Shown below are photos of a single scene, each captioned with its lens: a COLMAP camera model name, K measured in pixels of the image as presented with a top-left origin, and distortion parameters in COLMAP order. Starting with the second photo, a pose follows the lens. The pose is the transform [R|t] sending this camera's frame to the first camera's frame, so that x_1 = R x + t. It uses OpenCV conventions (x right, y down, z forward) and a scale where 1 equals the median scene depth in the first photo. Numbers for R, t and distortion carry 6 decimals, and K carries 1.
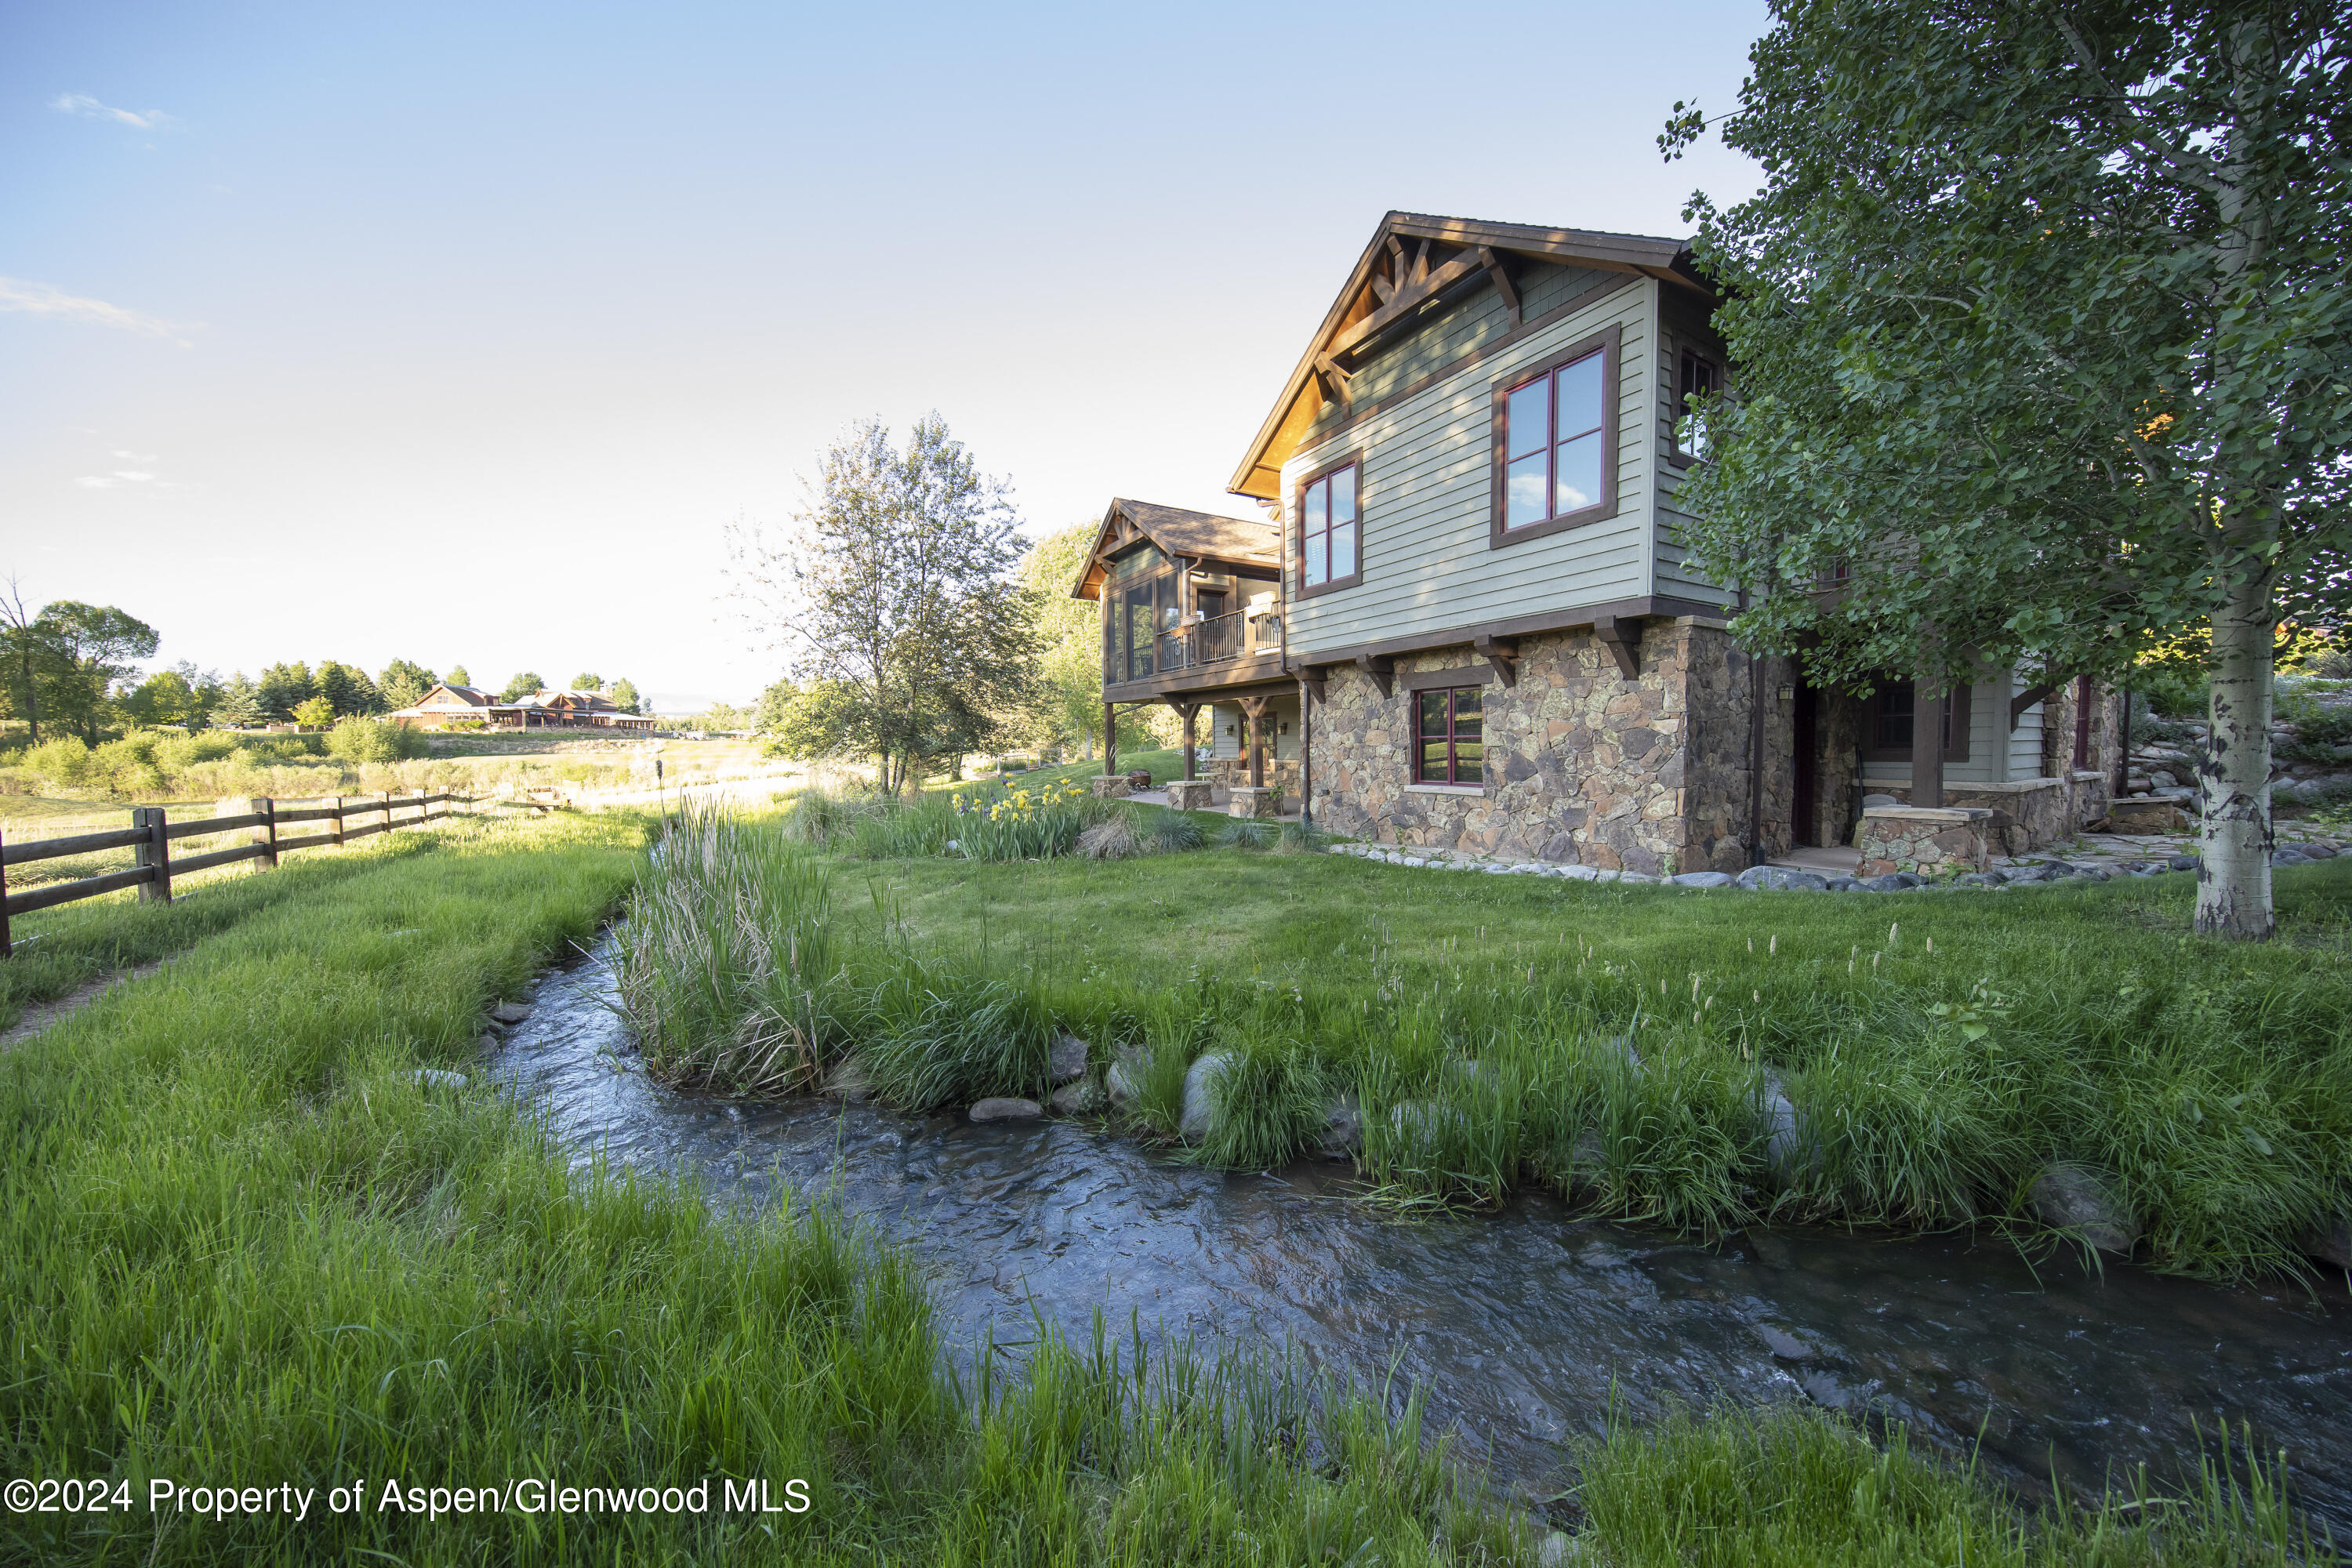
lens RADIAL K [[746.9, 0, 1176.5], [0, 746.9, 783.4], [0, 0, 1]] dist [-0.006465, -0.000289]
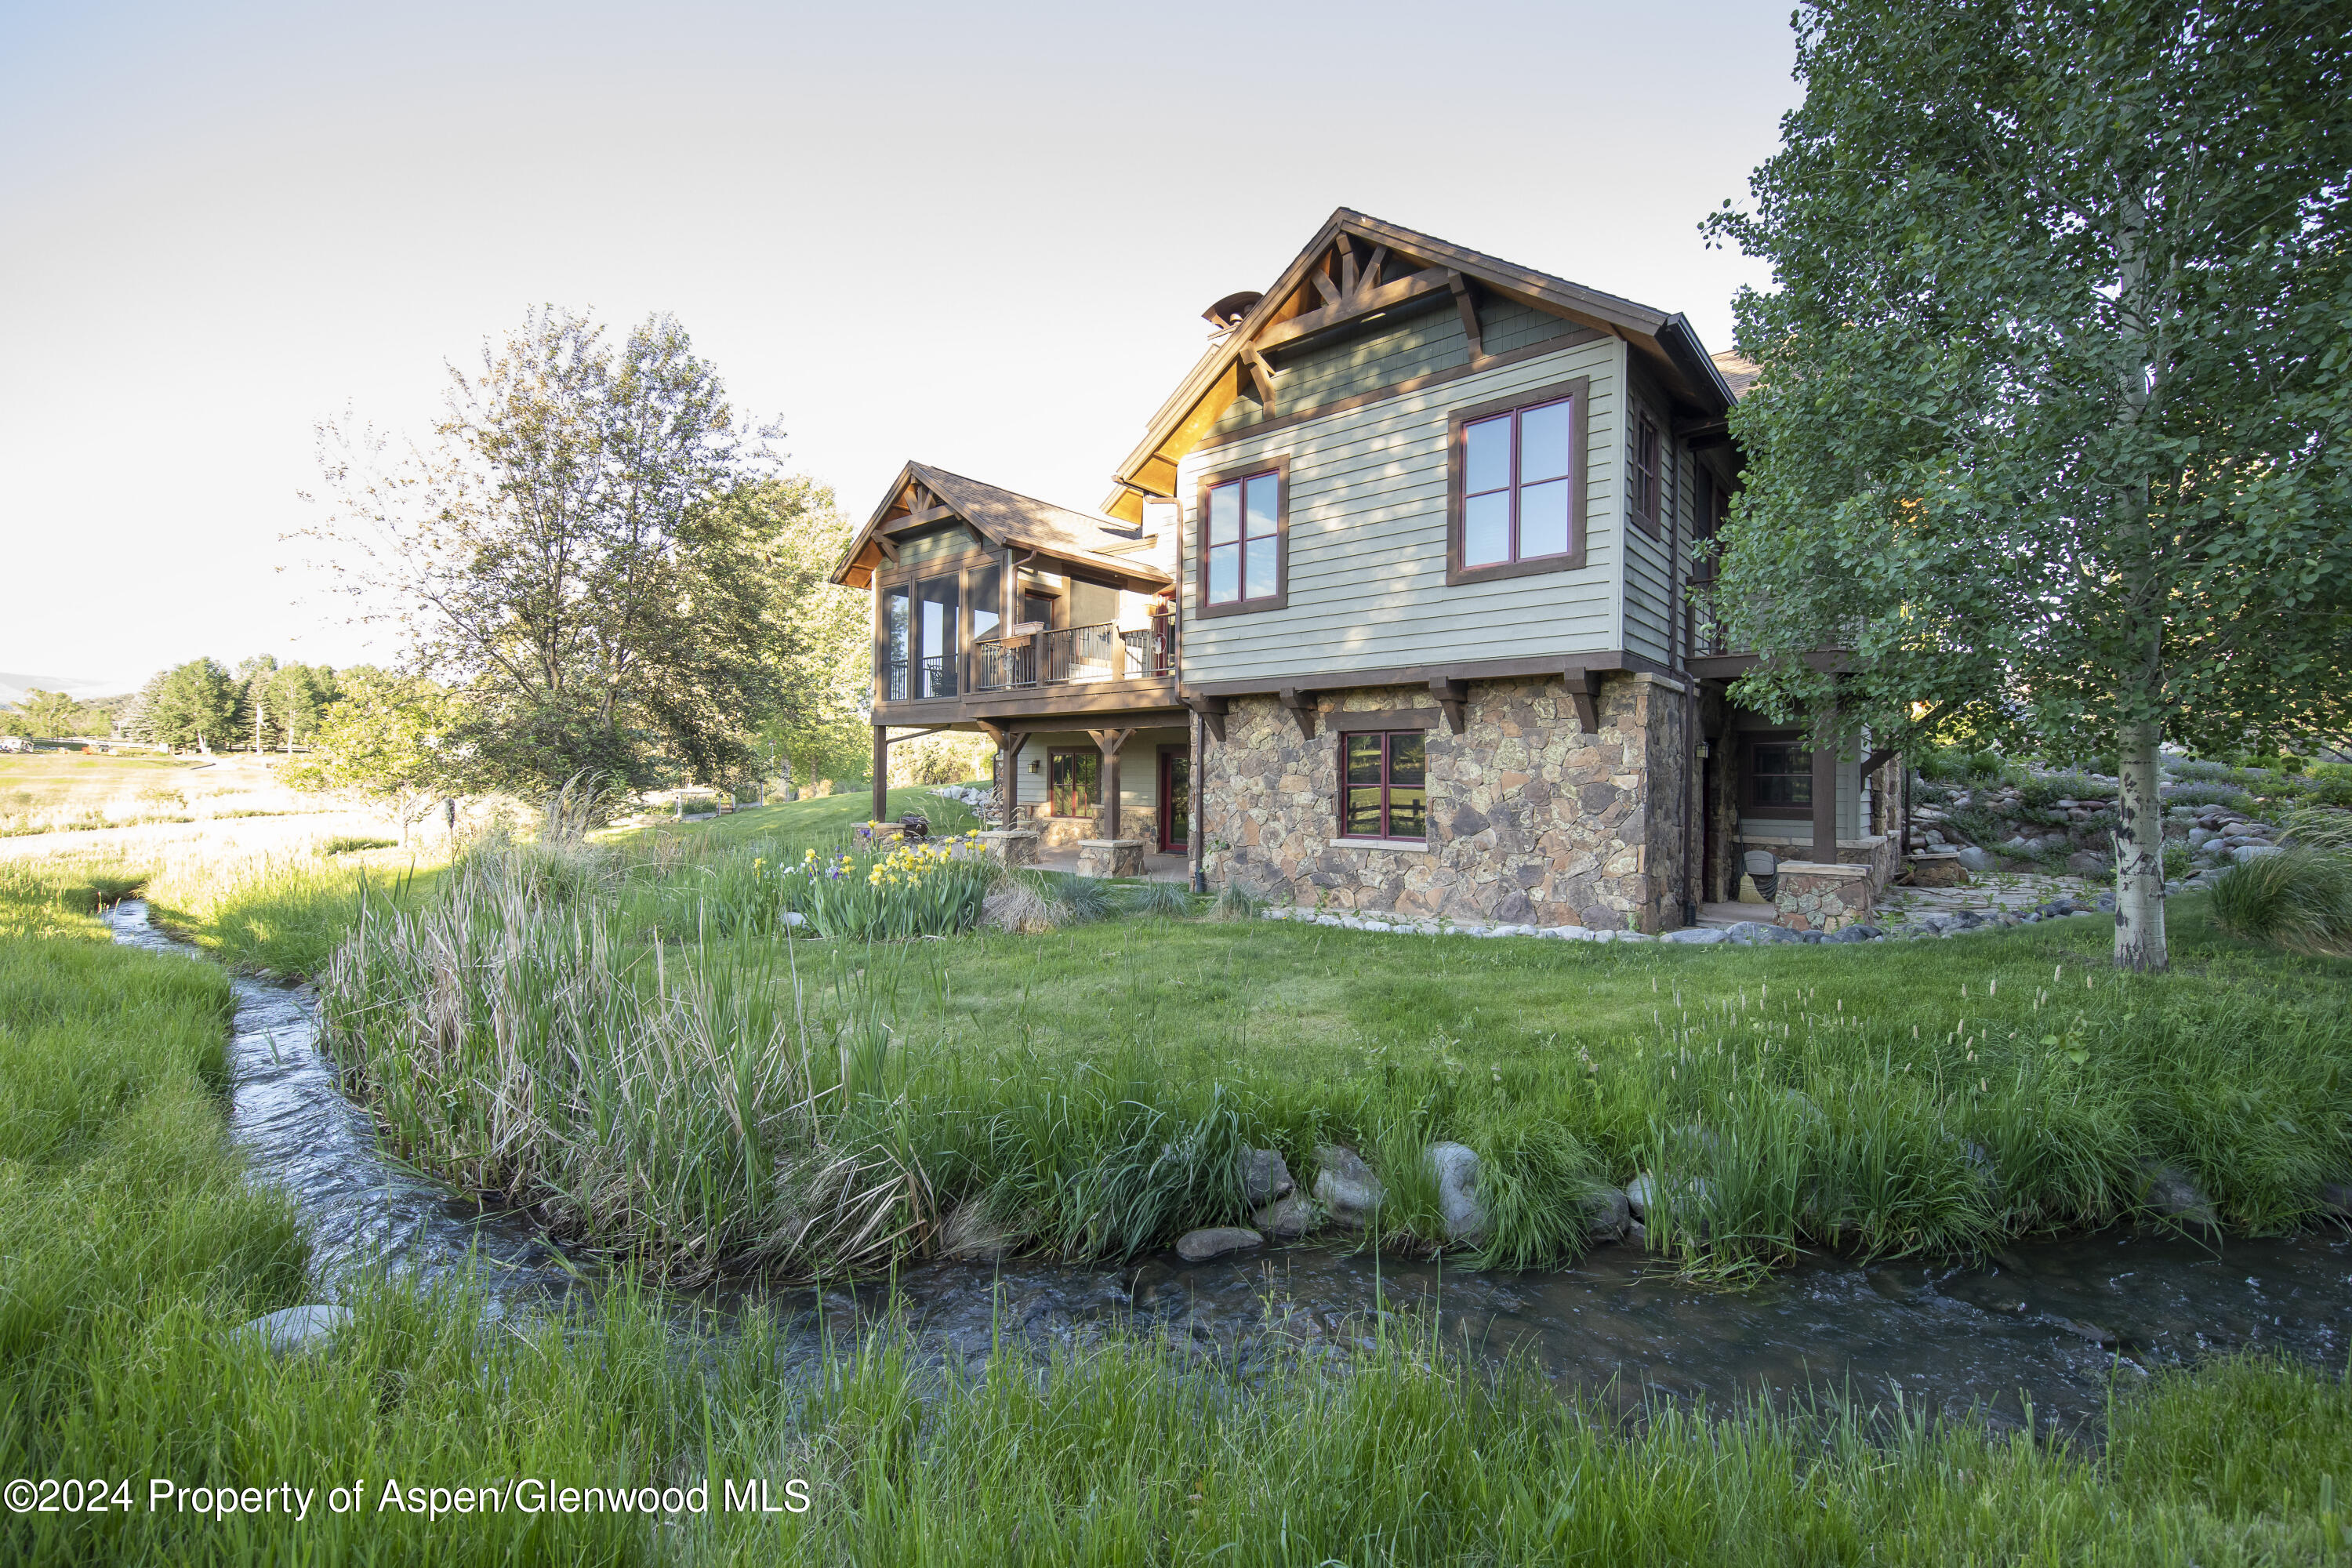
lens RADIAL K [[946.4, 0, 1175.2], [0, 946.4, 781.8], [0, 0, 1]] dist [0.000647, -0.000346]
pose [[0.946239, 0.024727, 0.322522, -0.259119], [-0.007415, 0.998470, -0.054793, -0.002942], [-0.323384, 0.049456, 0.944975, 0.006319]]
